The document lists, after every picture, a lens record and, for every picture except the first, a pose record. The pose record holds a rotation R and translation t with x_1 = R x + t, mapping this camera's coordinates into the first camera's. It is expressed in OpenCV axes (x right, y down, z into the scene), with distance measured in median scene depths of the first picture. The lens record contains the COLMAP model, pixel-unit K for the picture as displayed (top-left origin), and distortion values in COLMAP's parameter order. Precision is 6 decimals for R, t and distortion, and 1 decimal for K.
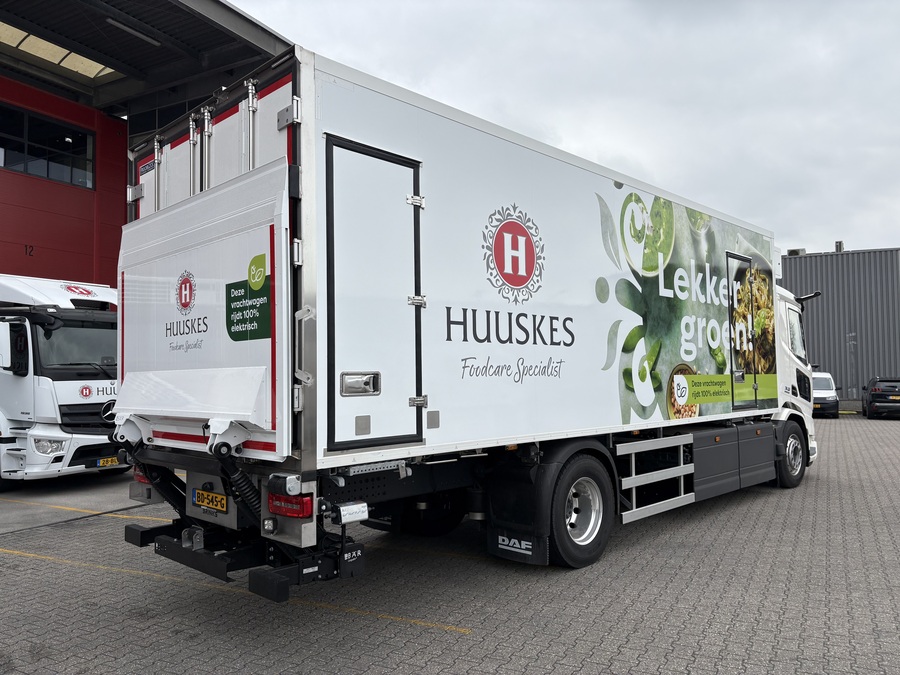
lens RADIAL K [[677.2, 0, 450.3], [0, 677.2, 351.3], [0, 0, 1]] dist [0.161349, -0.396811]
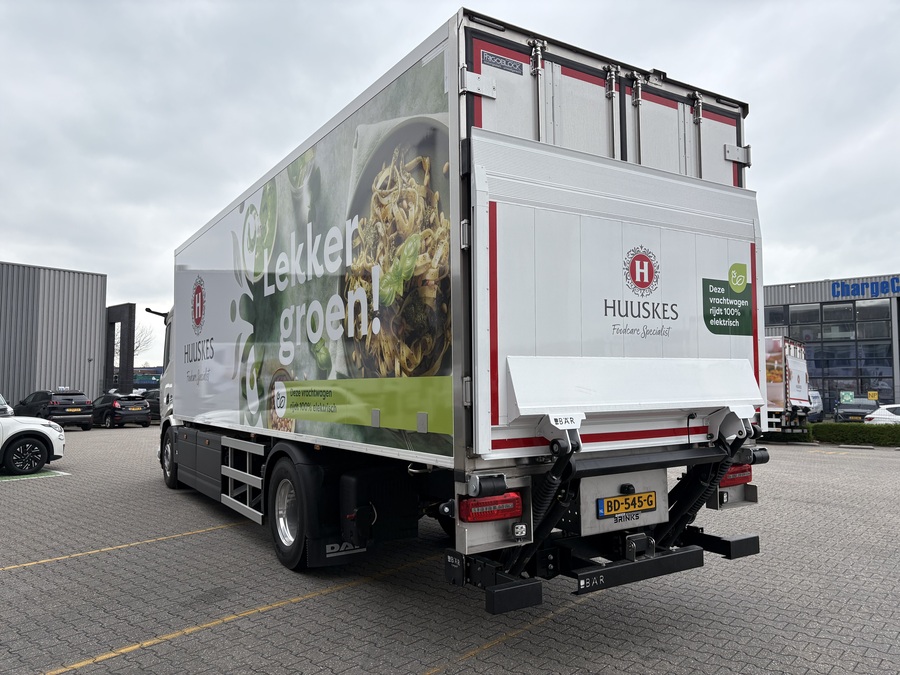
lens RADIAL K [[677.2, 0, 450.3], [0, 677.2, 351.3], [0, 0, 1]] dist [0.161349, -0.396811]
pose [[-0.223469, -0.027322, -0.974328, 1.167832], [0.061329, 0.997232, -0.042031, 0.047387], [0.972780, -0.069147, -0.221175, 1.469891]]
